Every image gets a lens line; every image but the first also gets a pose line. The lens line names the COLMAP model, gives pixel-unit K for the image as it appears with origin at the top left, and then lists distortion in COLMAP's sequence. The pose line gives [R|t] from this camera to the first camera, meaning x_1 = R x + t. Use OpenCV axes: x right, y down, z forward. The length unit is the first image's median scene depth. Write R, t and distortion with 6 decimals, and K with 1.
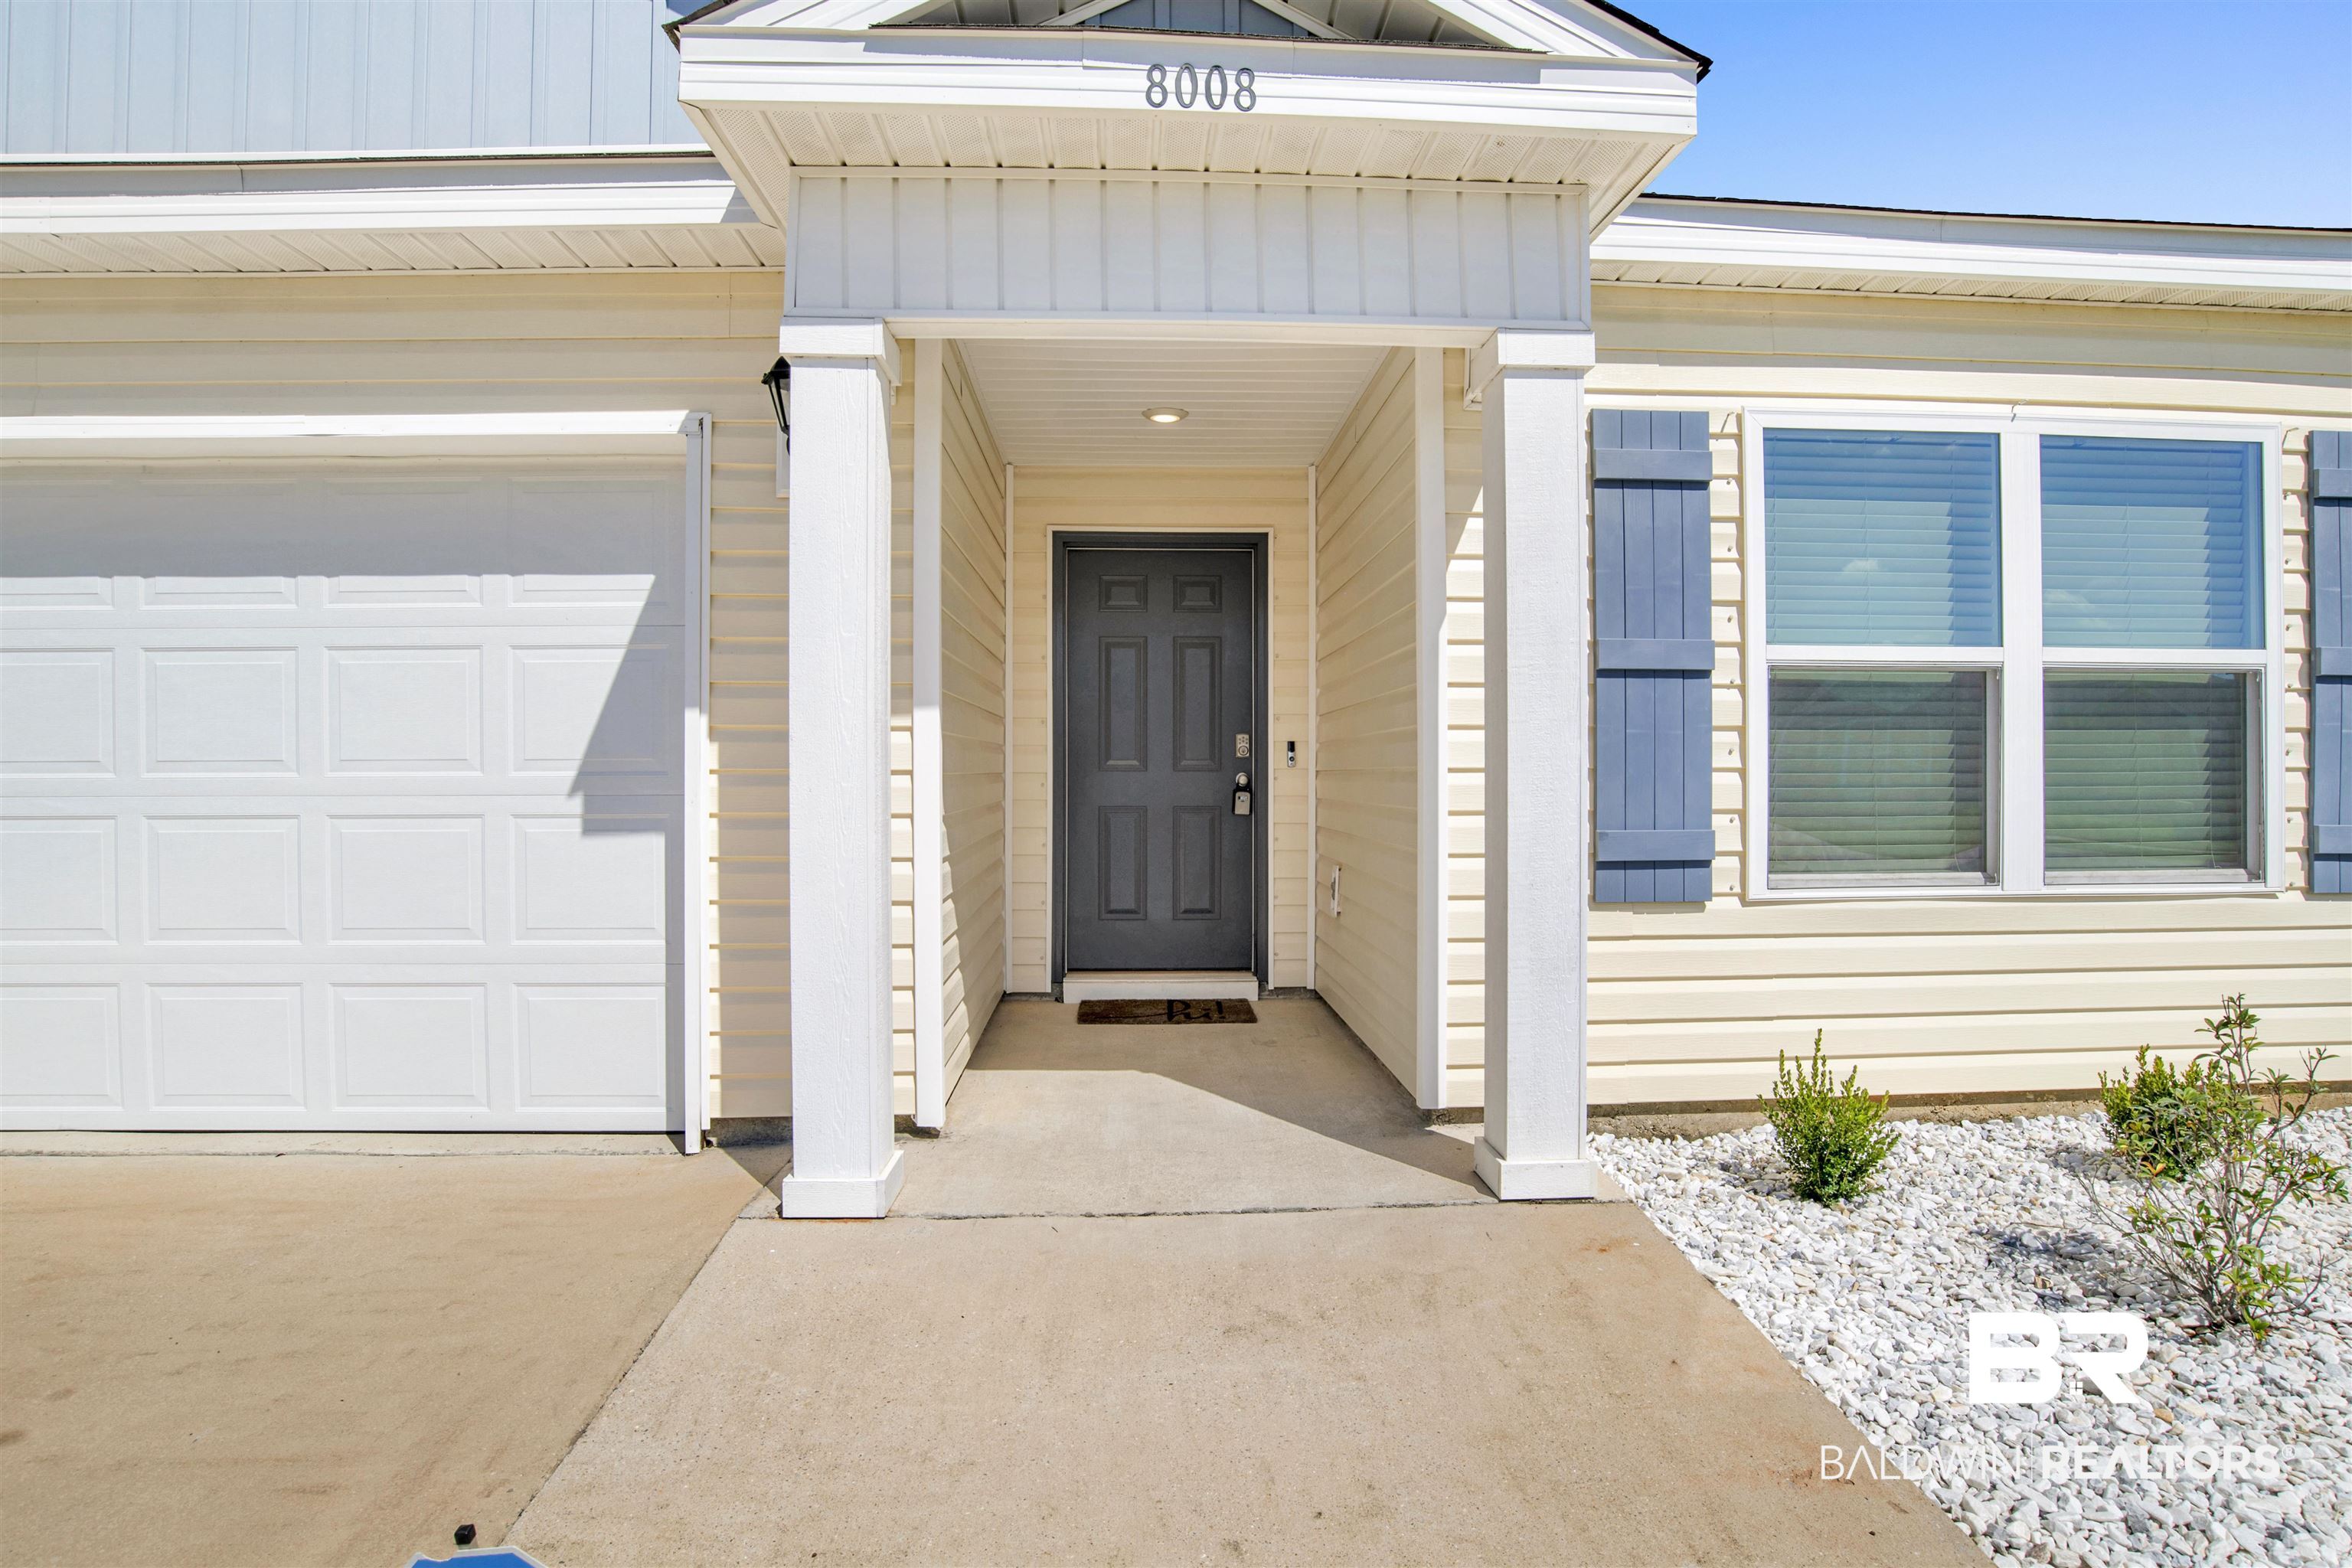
lens RADIAL K [[1254.6, 0, 1179.7], [0, 1254.6, 778.0], [0, 0, 1]] dist [-0.055882, 0.012444]
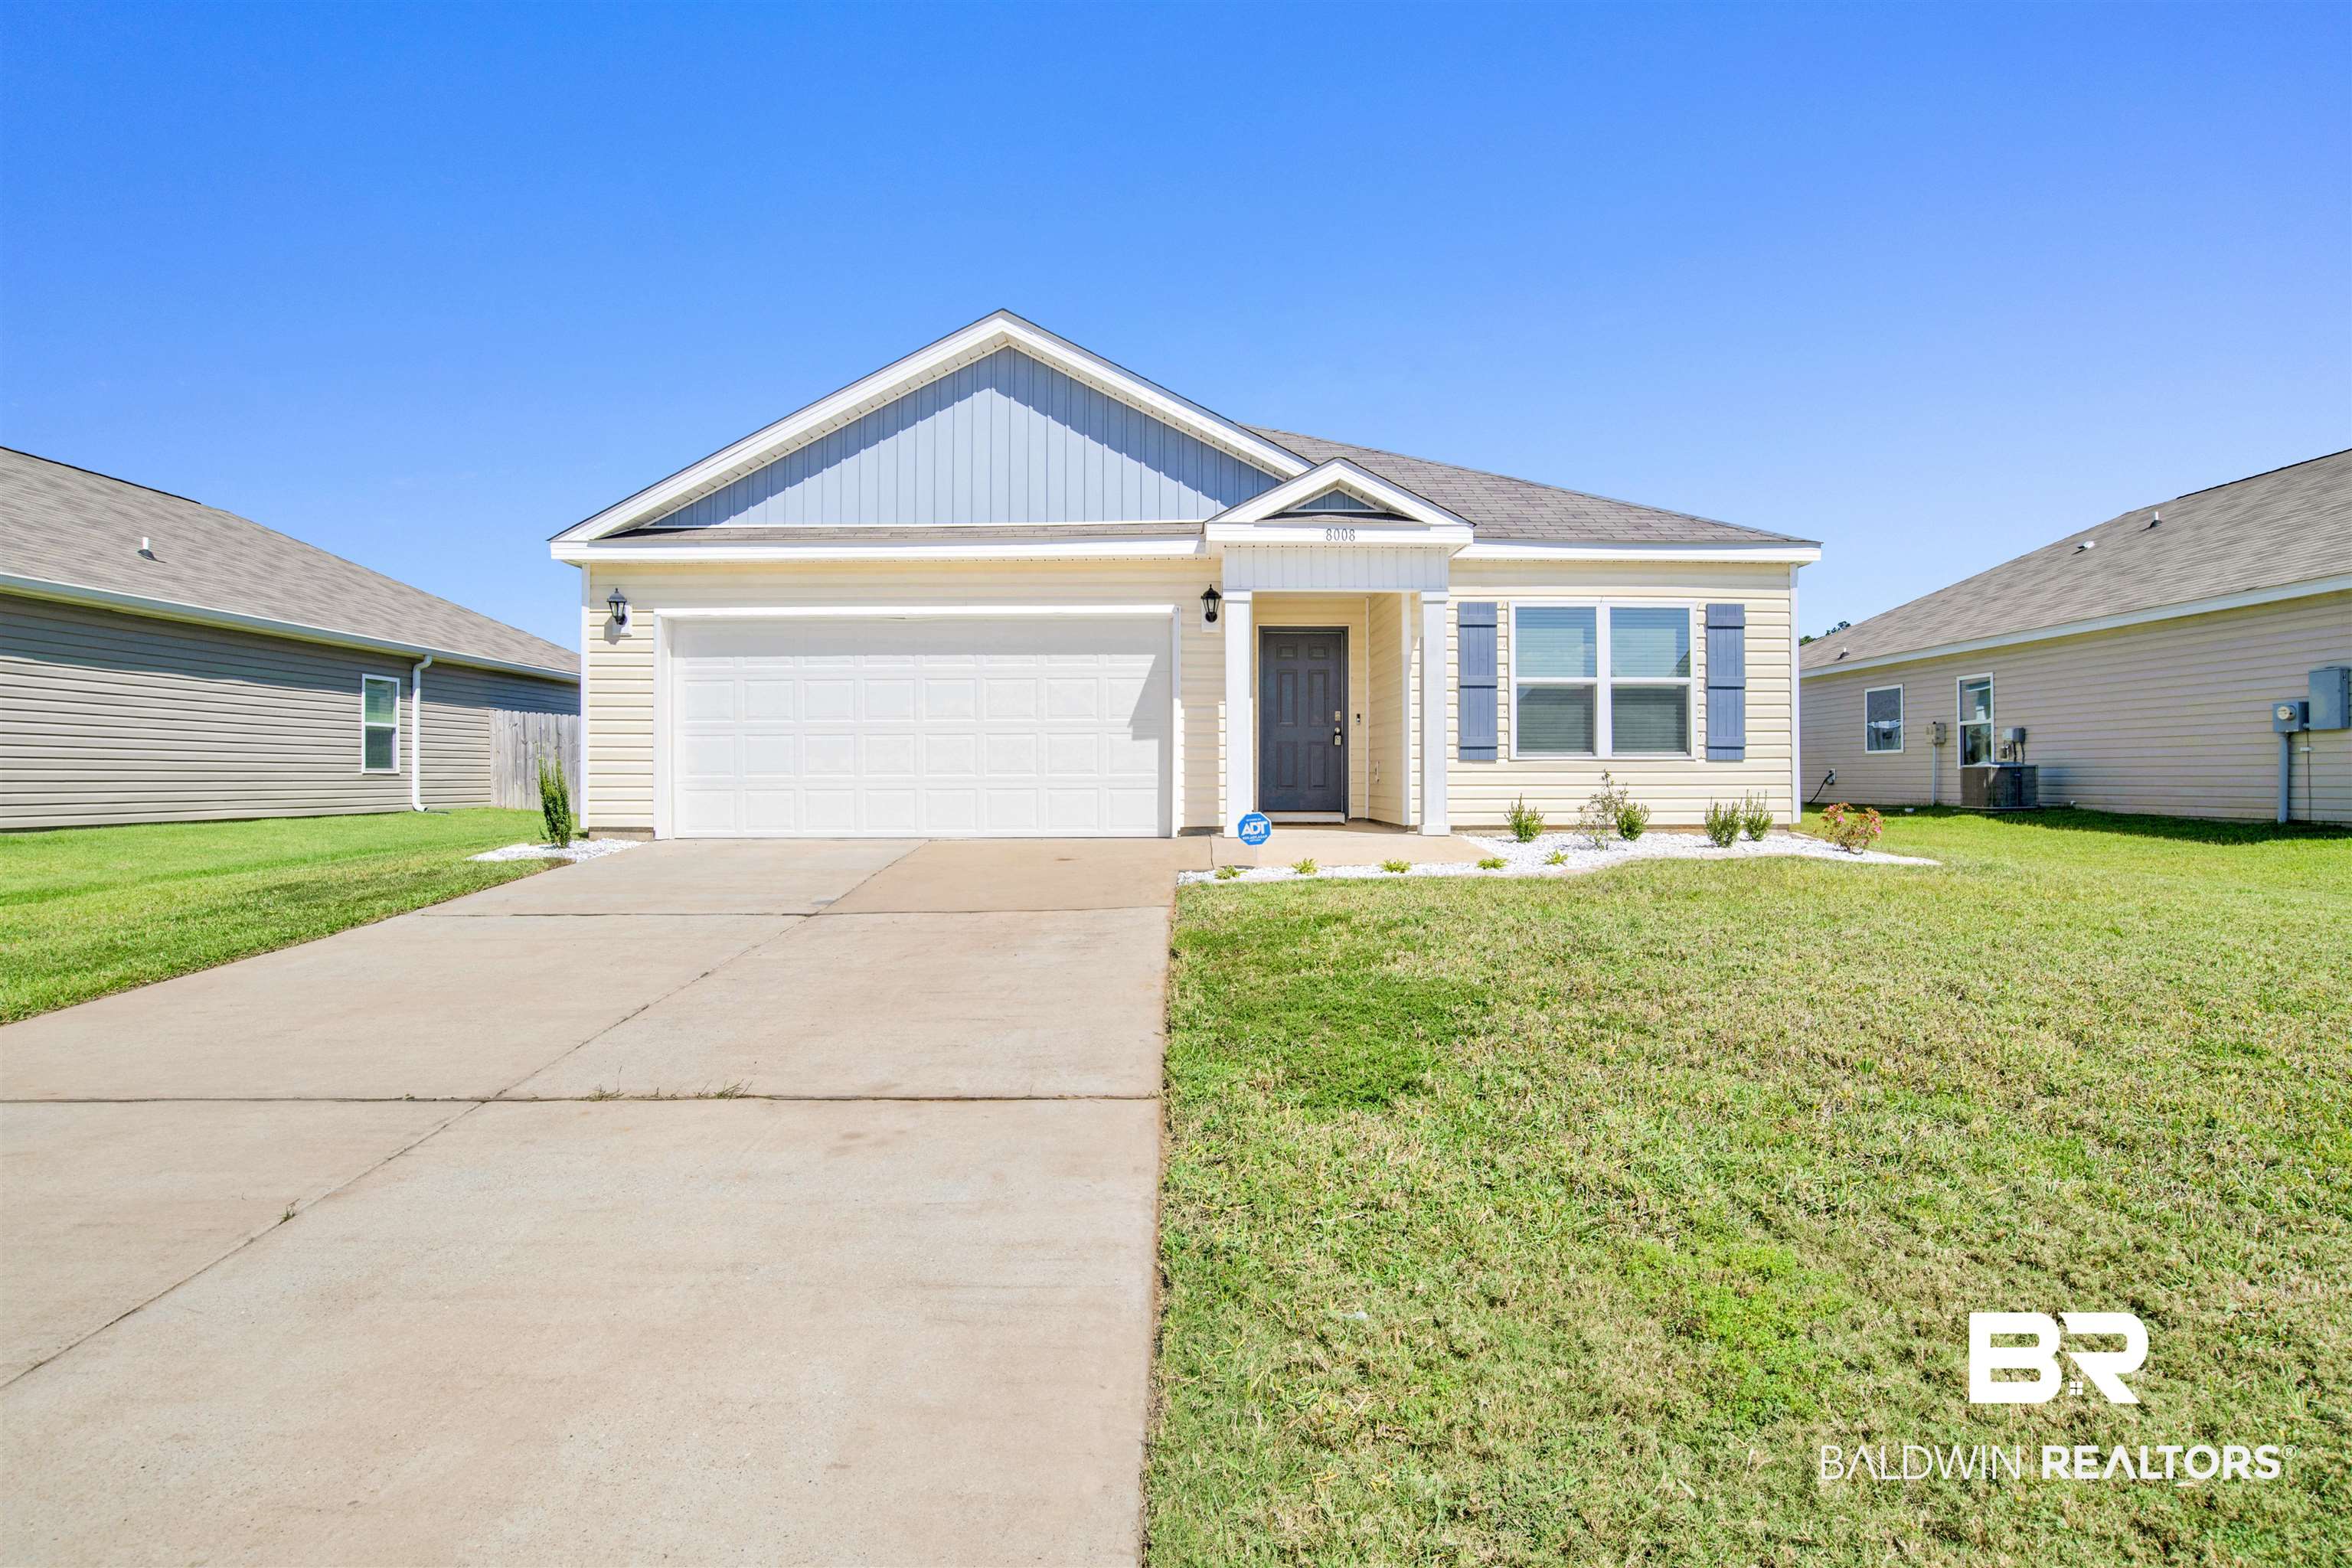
lens RADIAL K [[1254.6, 0, 1198.0], [0, 1254.6, 790.7], [0, 0, 1]] dist [-0.055882, 0.012444]
pose [[0.999768, -0.000958, -0.021524, -0.250975], [0.001127, 0.999969, 0.007855, 0.148626], [0.021515, -0.007877, 0.999737, -2.115272]]
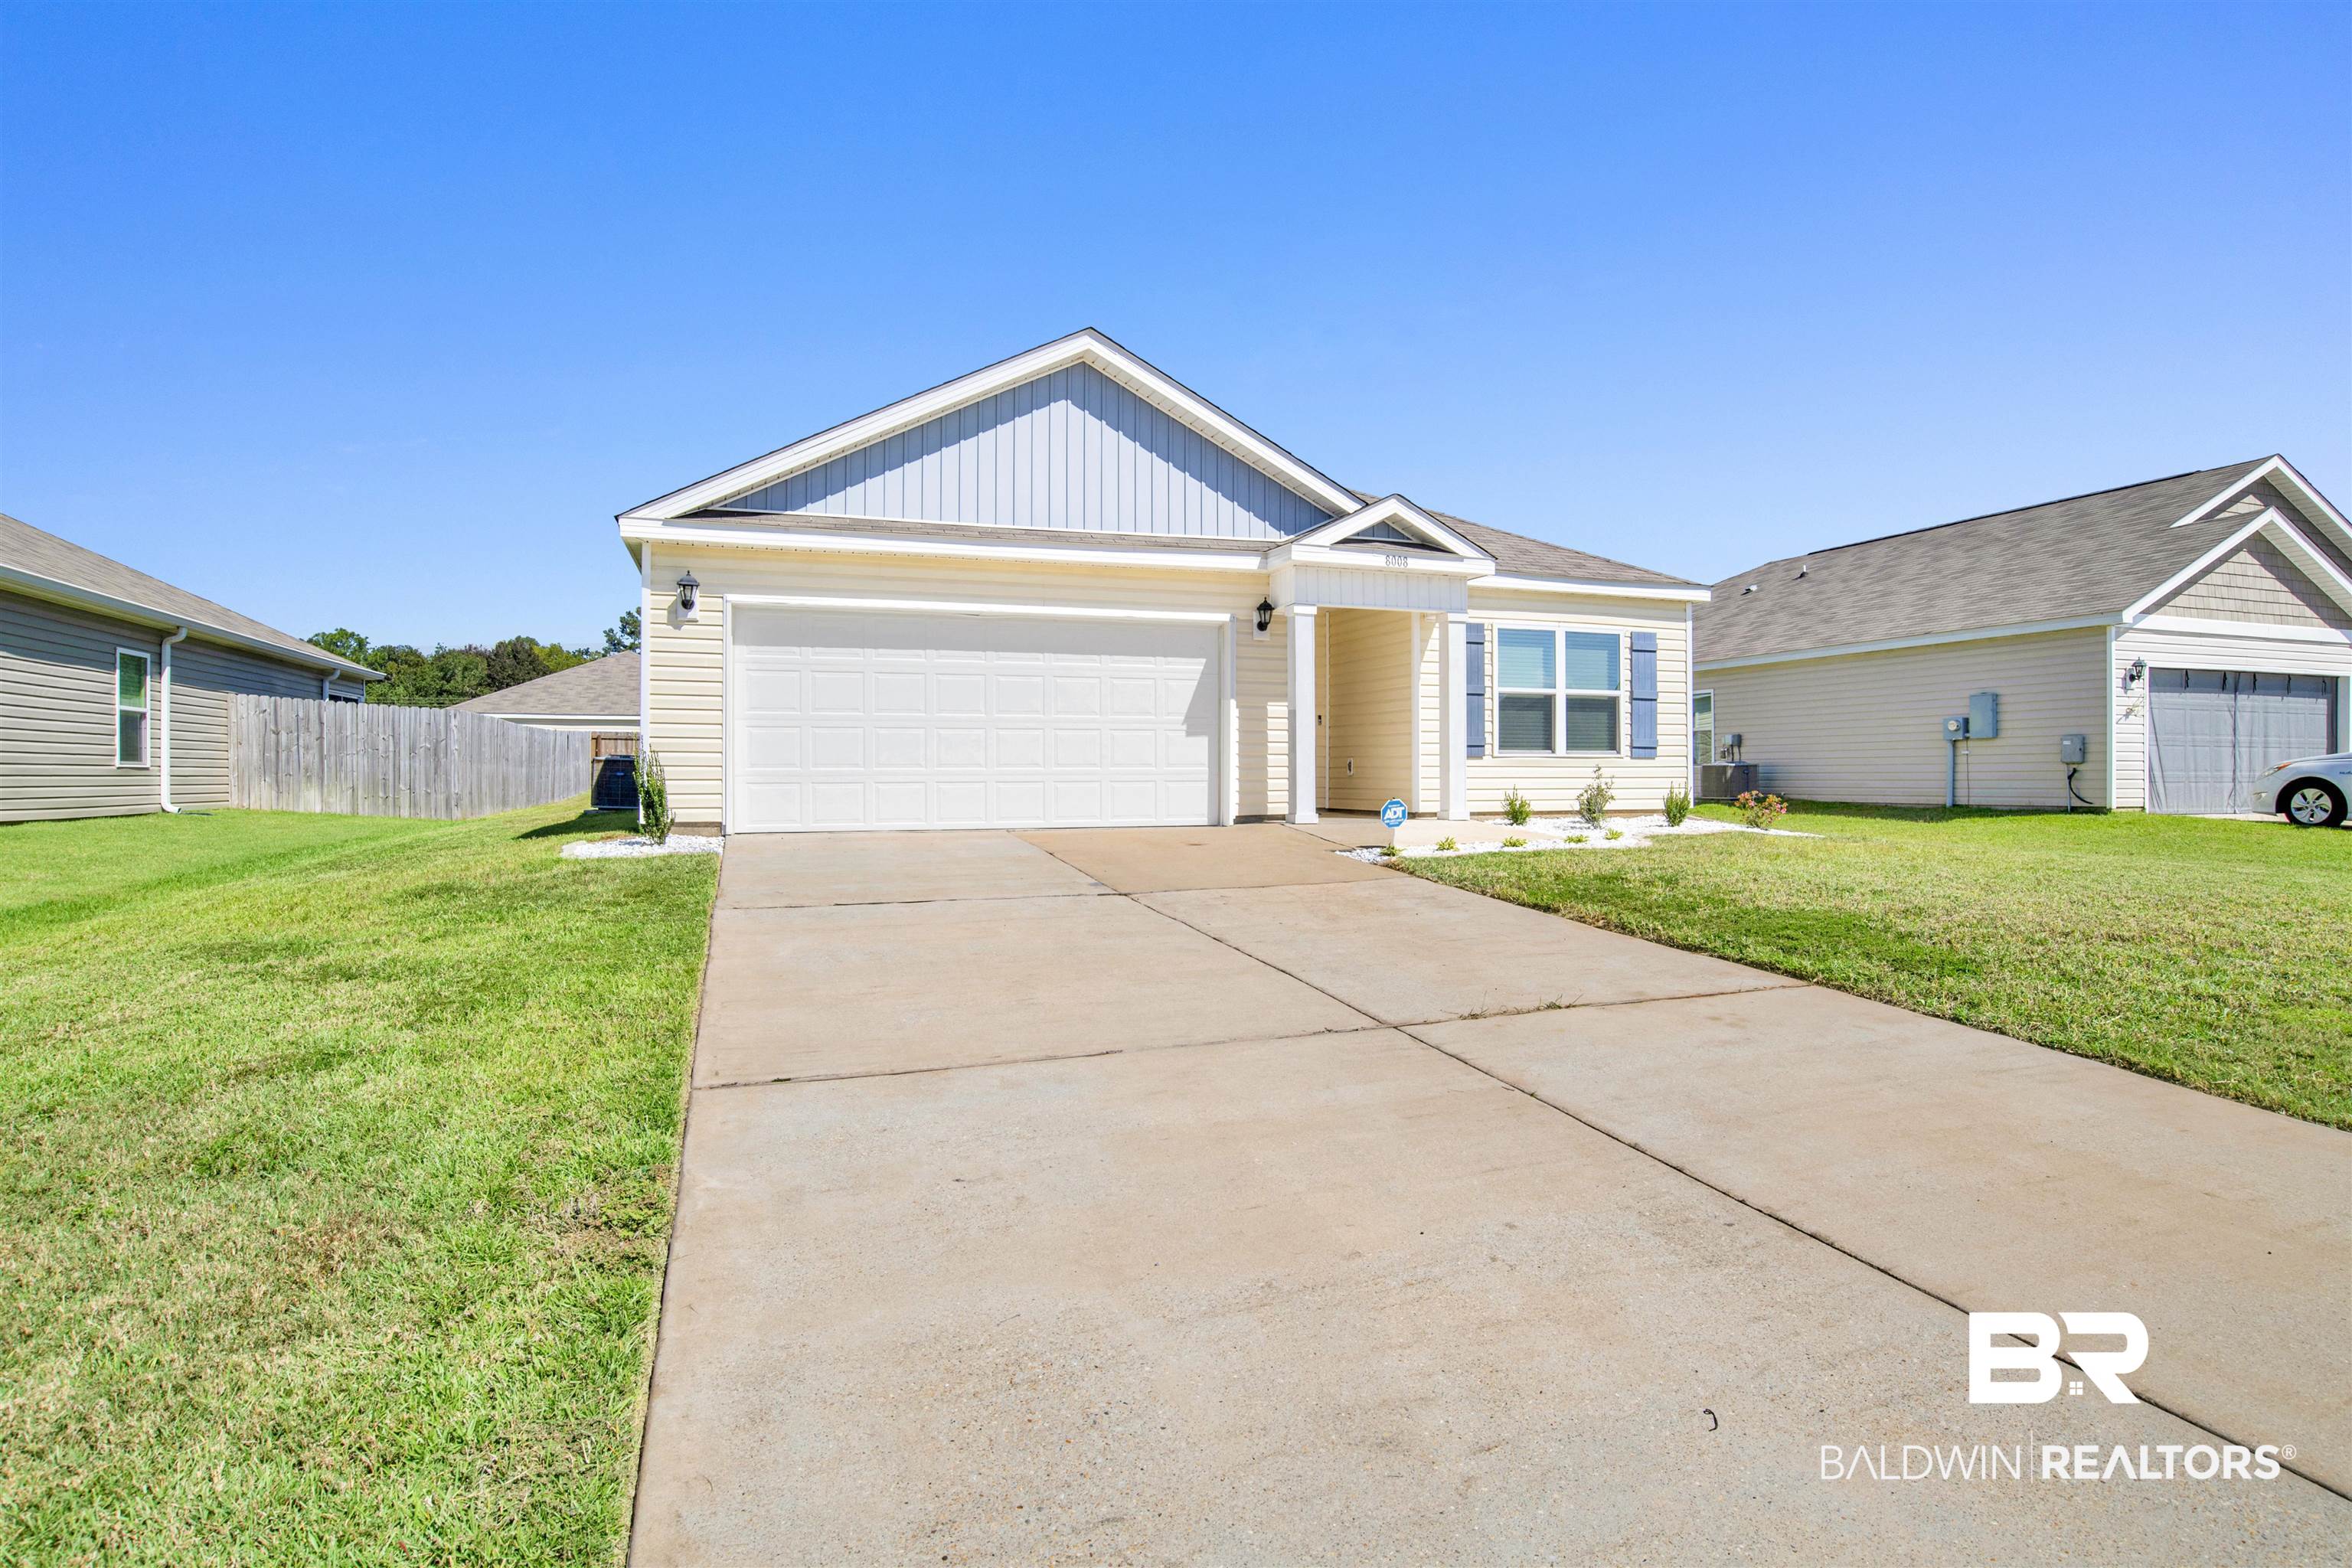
lens RADIAL K [[1254.6, 0, 1235.8], [0, 1254.6, 795.8], [0, 0, 1]] dist [-0.055882, 0.012444]
pose [[0.948601, -0.005704, 0.316423, -1.430518], [0.001873, 0.999921, 0.012410, 0.165957], [-0.316469, -0.011179, 0.948537, -2.260840]]
